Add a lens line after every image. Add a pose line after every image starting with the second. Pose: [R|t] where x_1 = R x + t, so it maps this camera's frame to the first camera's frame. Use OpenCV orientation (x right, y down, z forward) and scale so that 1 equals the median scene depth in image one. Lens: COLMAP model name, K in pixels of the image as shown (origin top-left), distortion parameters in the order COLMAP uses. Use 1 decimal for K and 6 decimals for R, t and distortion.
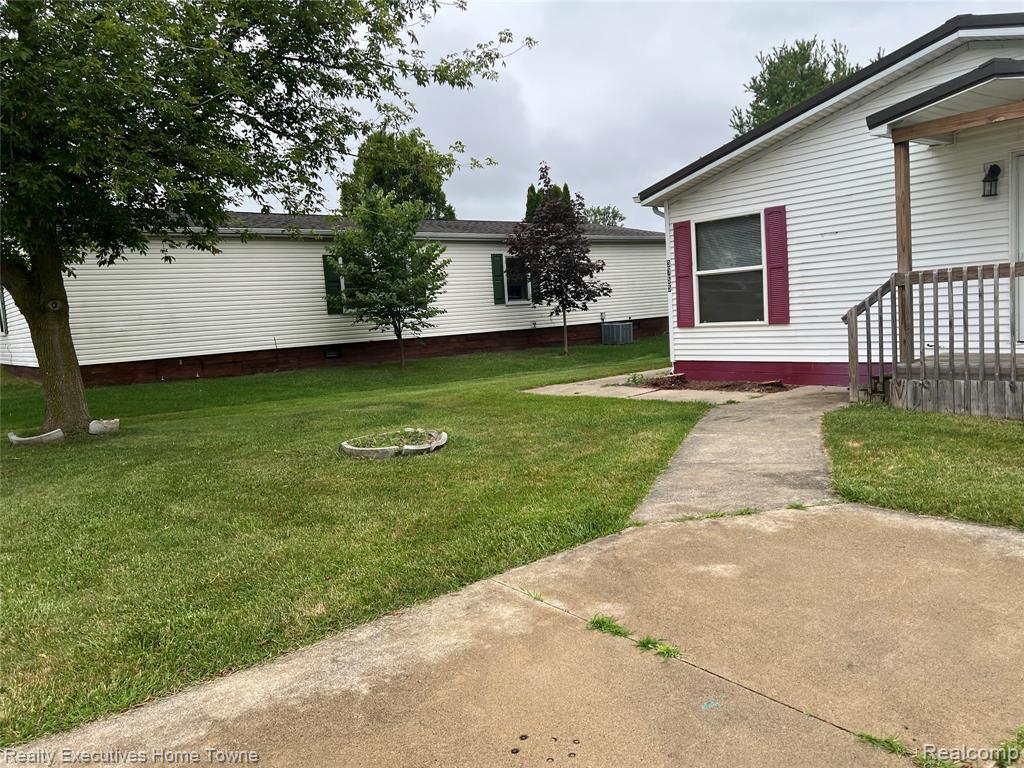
lens RADIAL K [[773.6, 0, 512.0], [0, 773.6, 384.0], [0, 0, 1]] dist [0.101863, -0.137999]
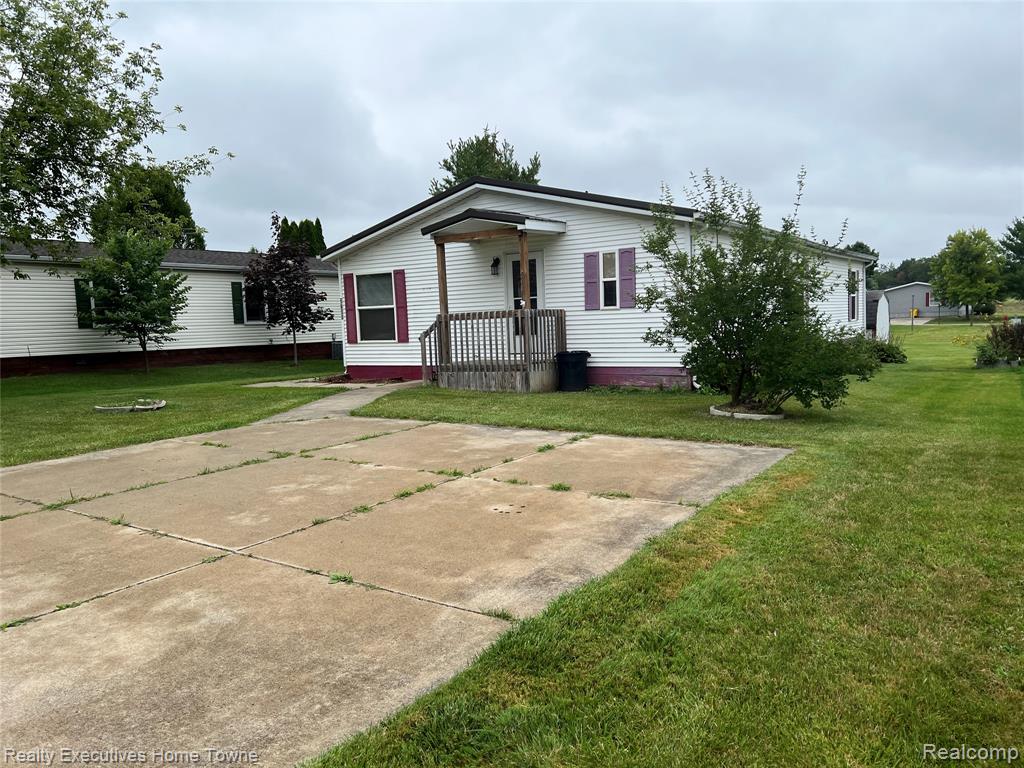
lens RADIAL K [[773.6, 0, 512.0], [0, 773.6, 384.0], [0, 0, 1]] dist [0.101863, -0.137999]
pose [[0.961838, 0.006728, 0.273536, 0.073501], [0.001276, 0.999577, -0.029071, 0.032096], [-0.273615, 0.028310, 0.961422, -0.343847]]
